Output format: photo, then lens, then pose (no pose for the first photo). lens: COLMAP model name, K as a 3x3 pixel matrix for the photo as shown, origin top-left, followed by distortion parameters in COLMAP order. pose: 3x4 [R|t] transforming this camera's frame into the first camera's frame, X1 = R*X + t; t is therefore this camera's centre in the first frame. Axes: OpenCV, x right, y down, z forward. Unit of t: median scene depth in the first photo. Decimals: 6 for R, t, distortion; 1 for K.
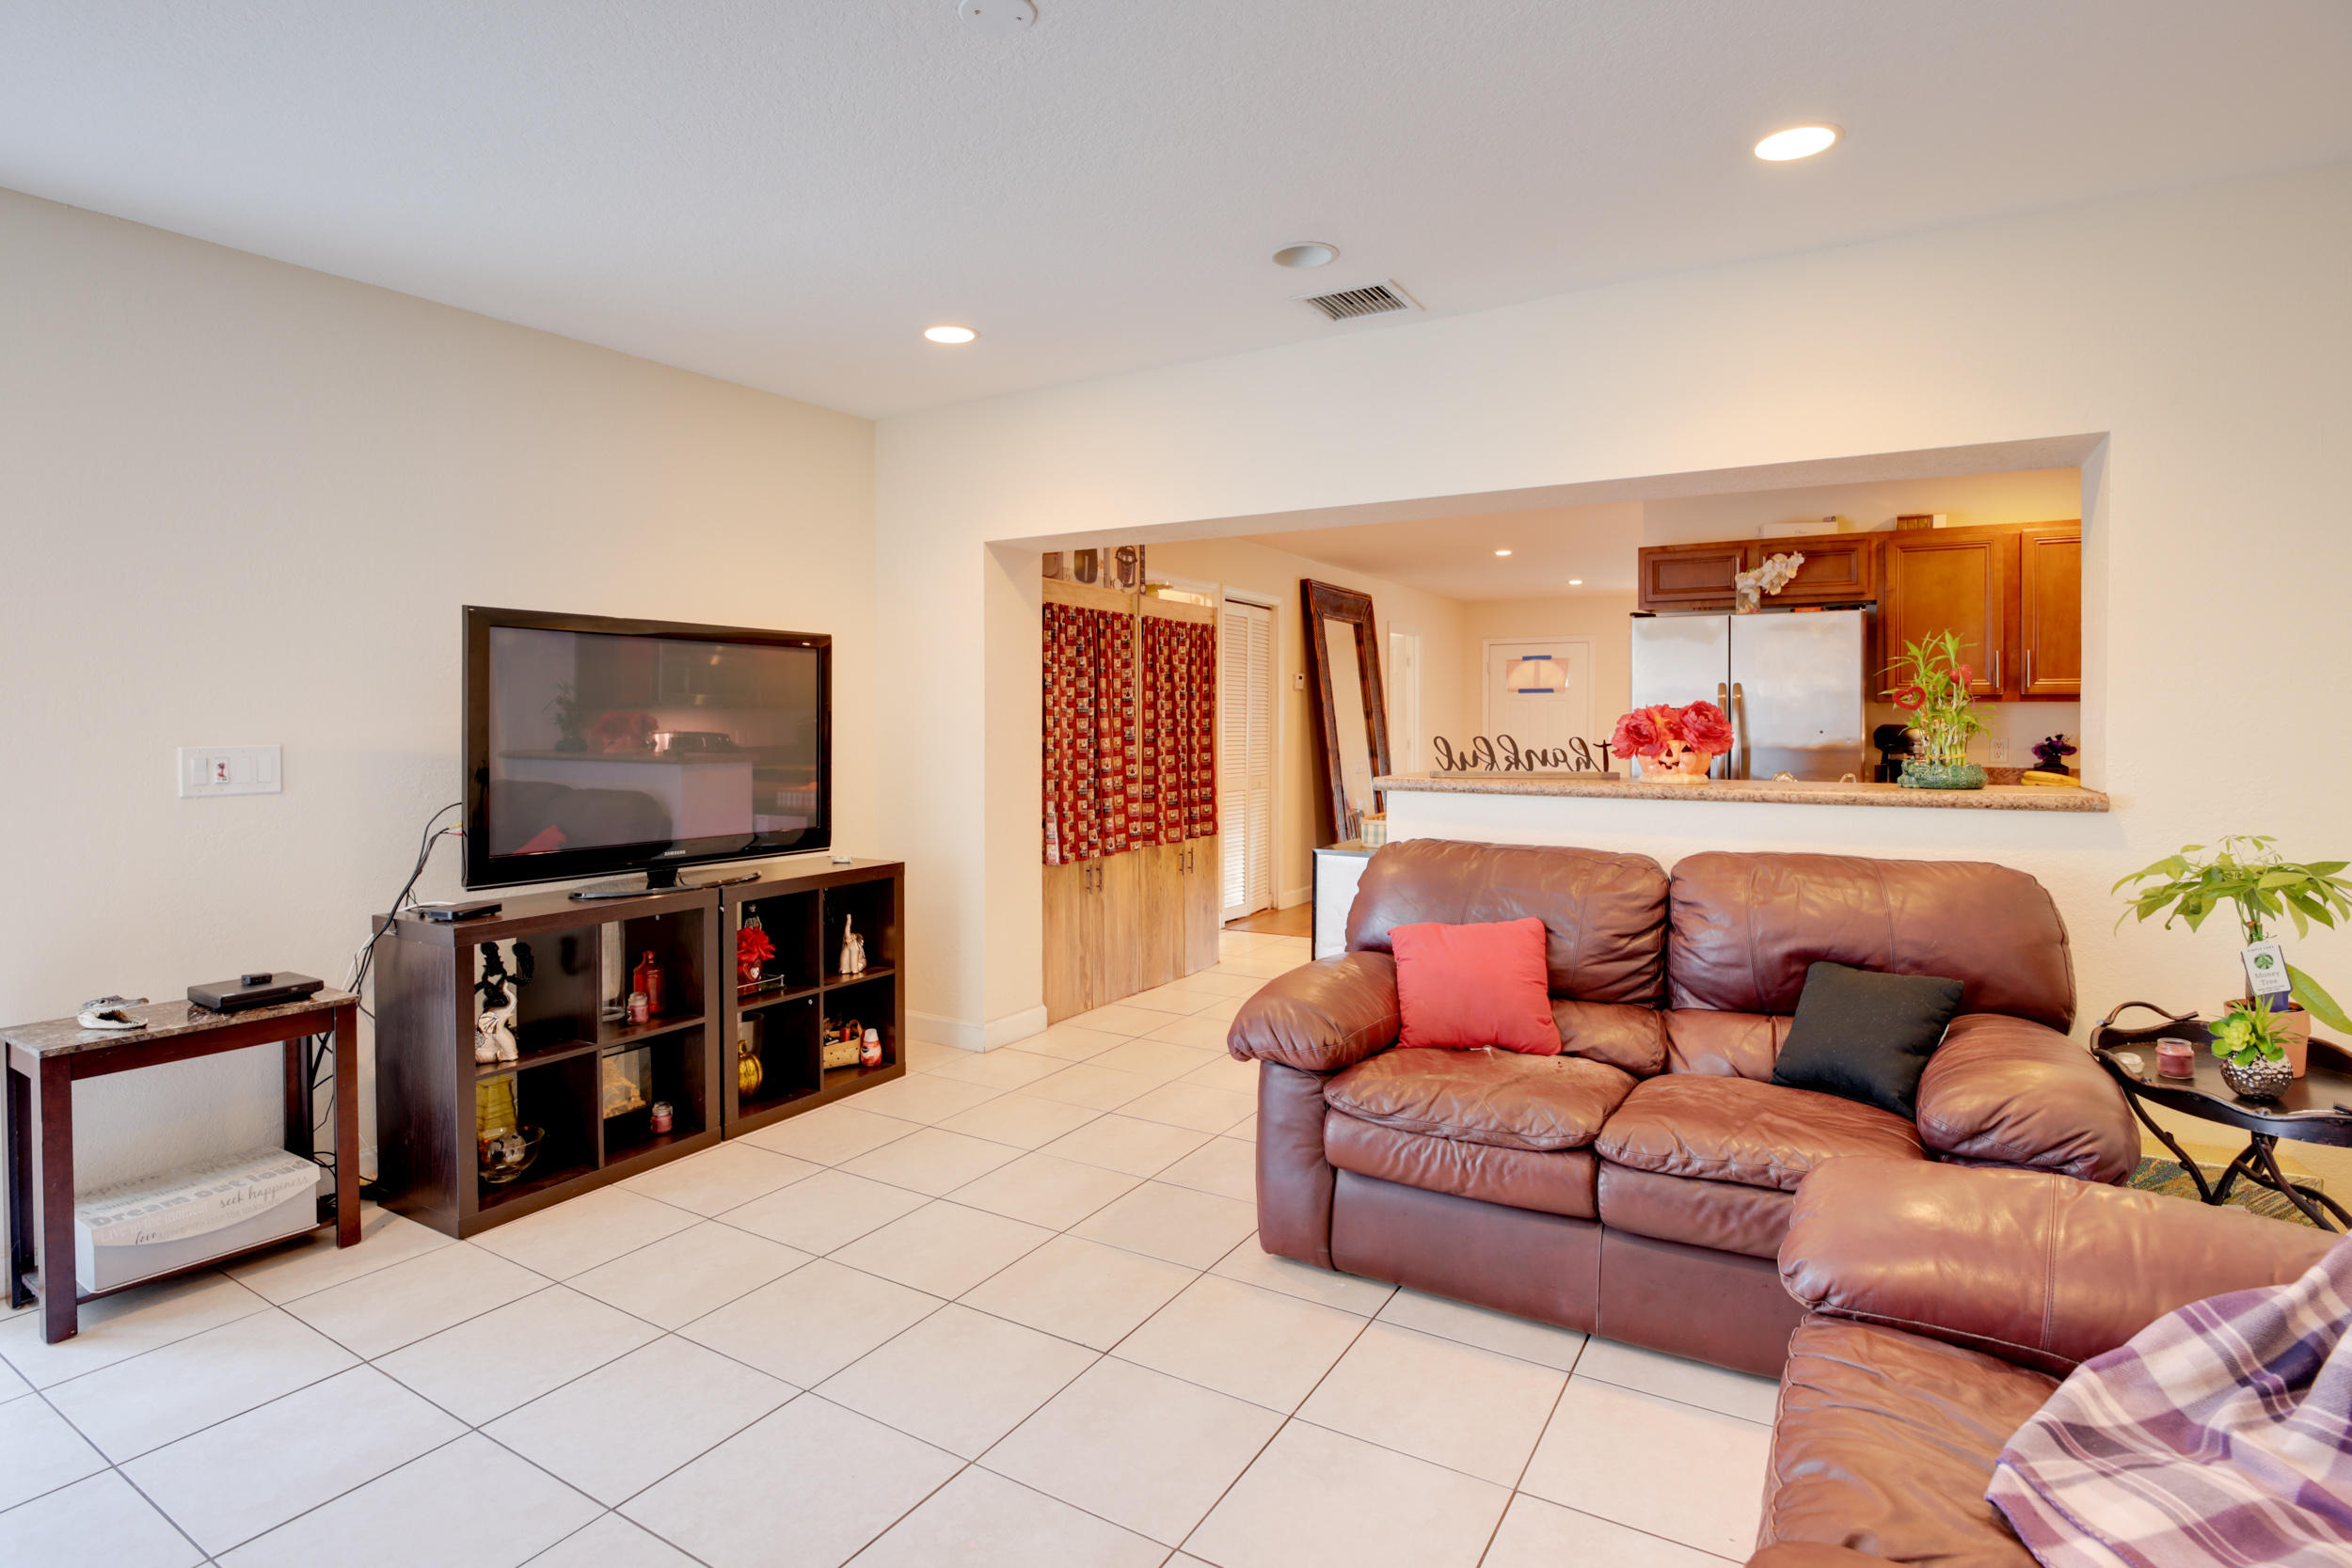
lens RADIAL K [[1176.9, 0, 1163.5], [0, 1176.9, 742.1], [0, 0, 1]] dist [-0.030432, 0.000095]
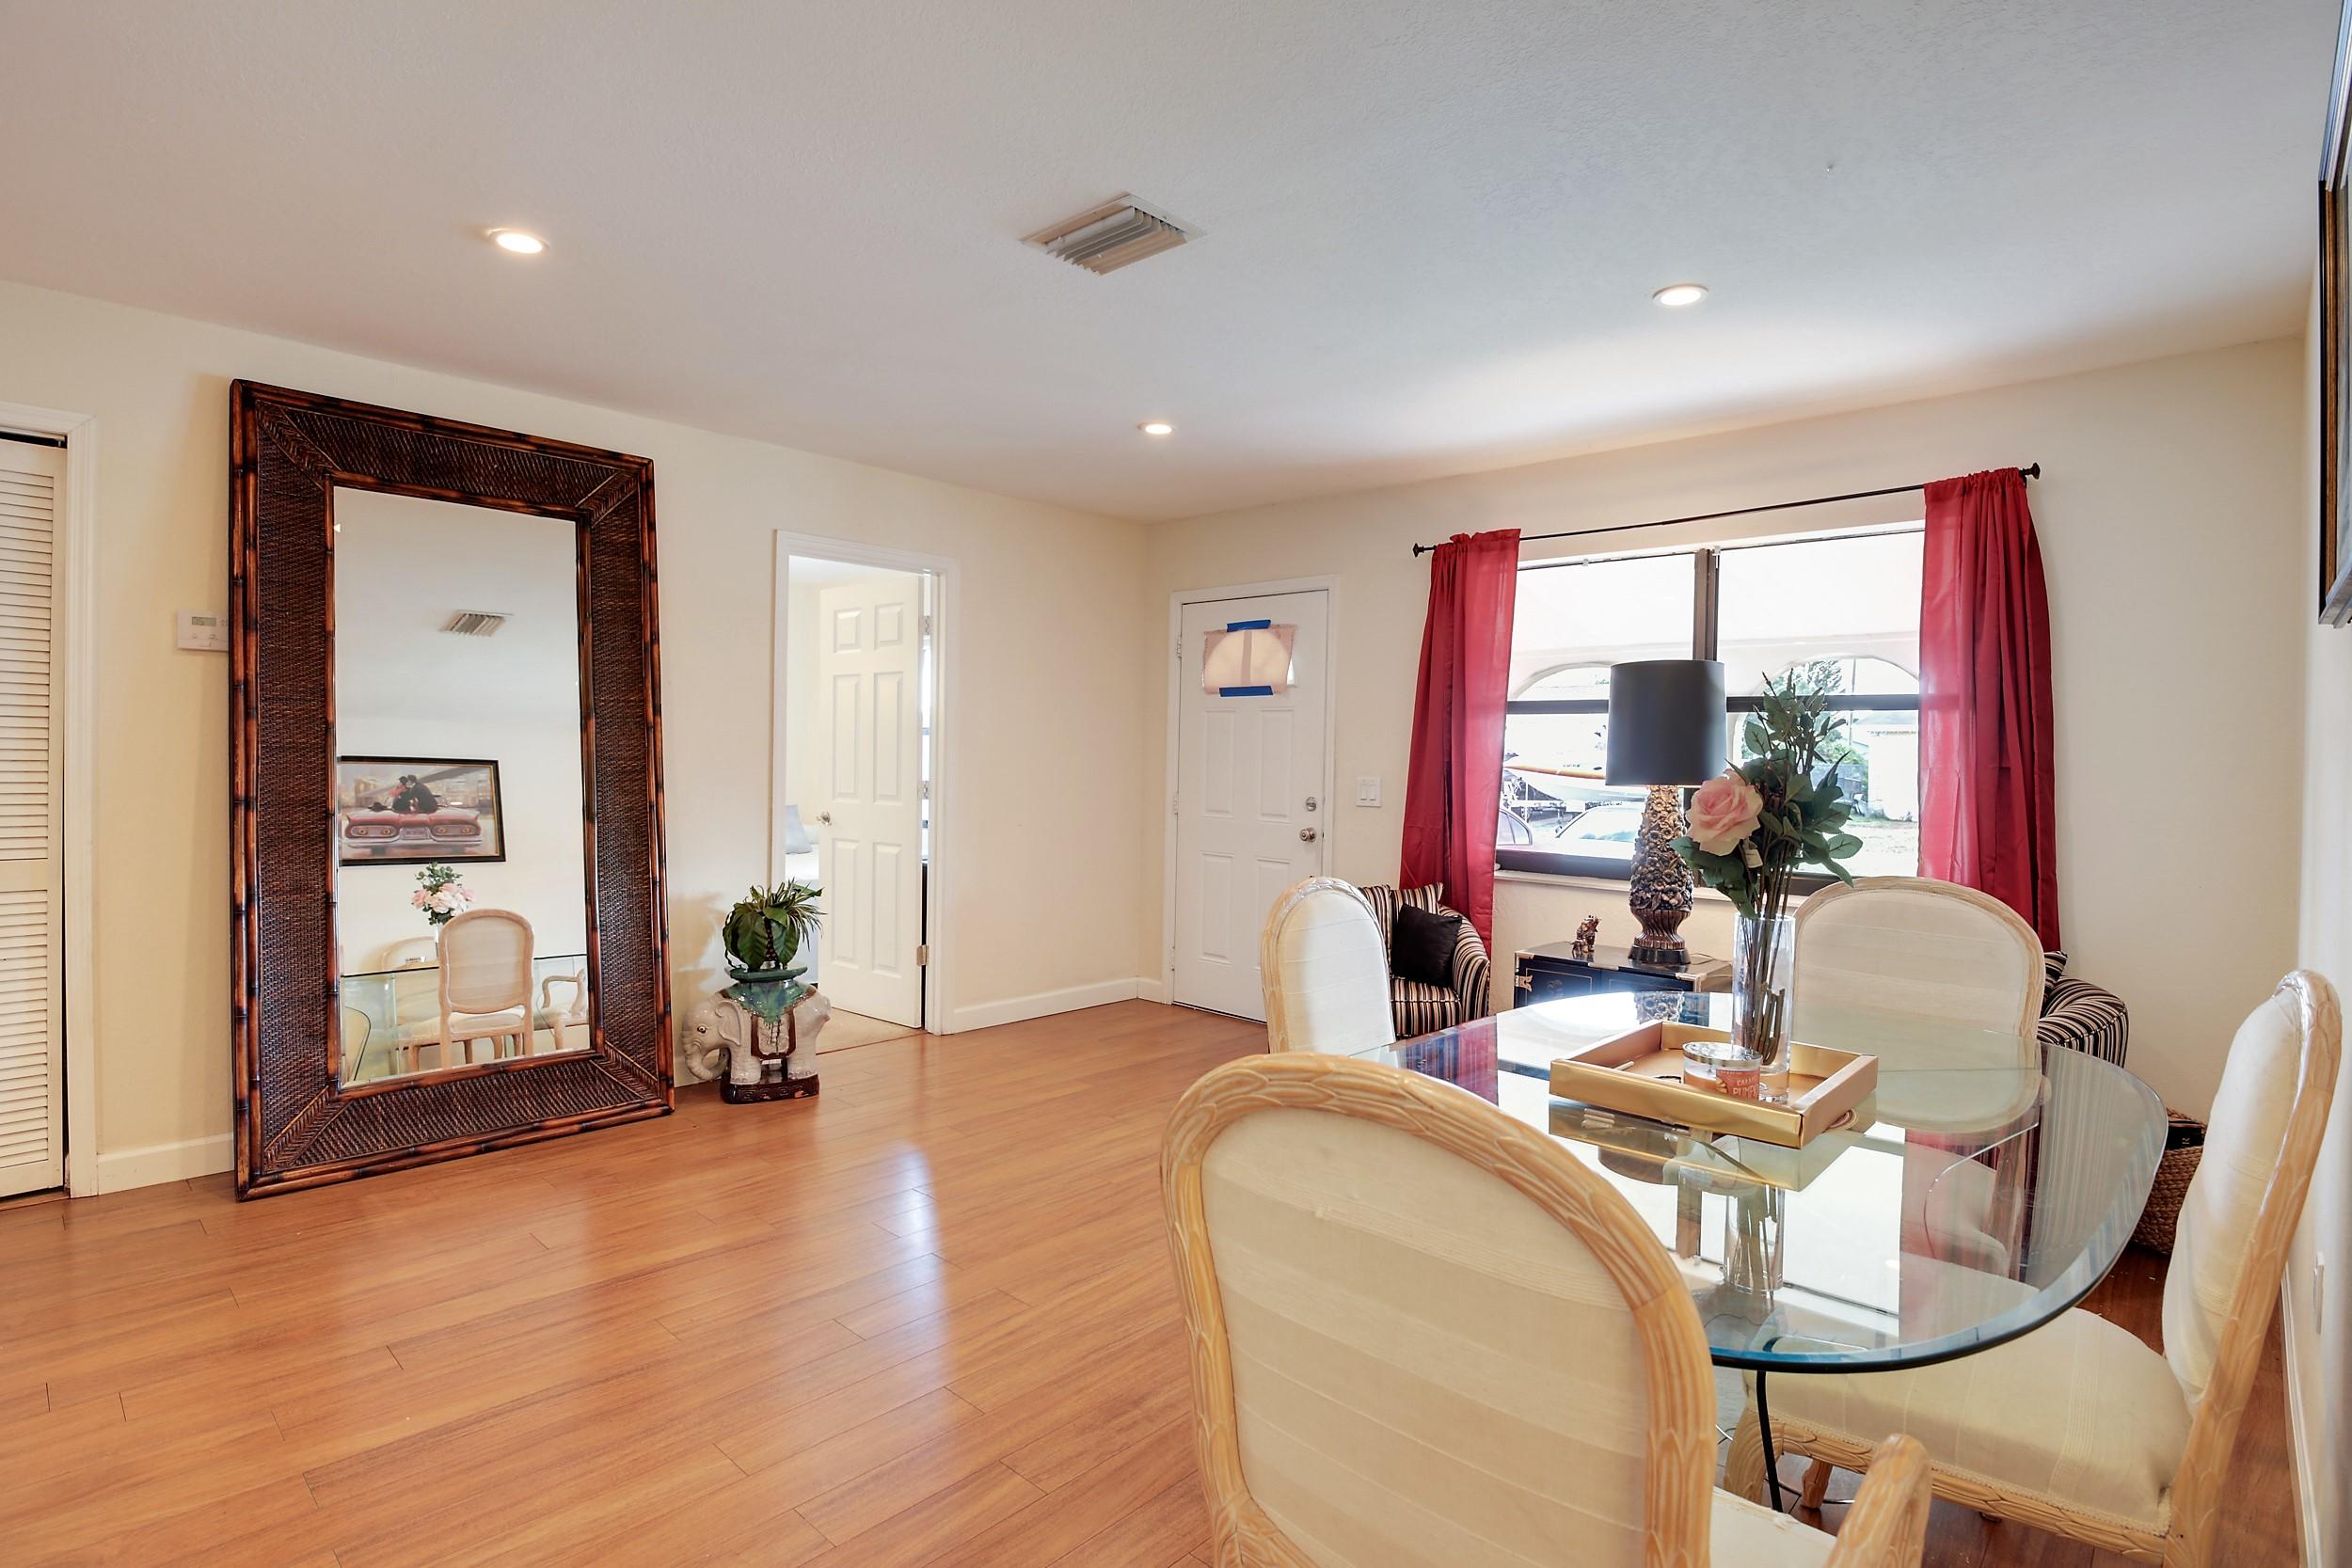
lens RADIAL K [[1170.6, 0, 1176.0], [0, 1170.6, 784.0], [0, 0, 1]] dist [-0.000357, -0.000007]
pose [[0.981607, 0.019524, -0.189911, 0.787172], [-0.018356, 0.999800, 0.007912, -0.015769], [0.190027, -0.004280, 0.981769, 1.037363]]
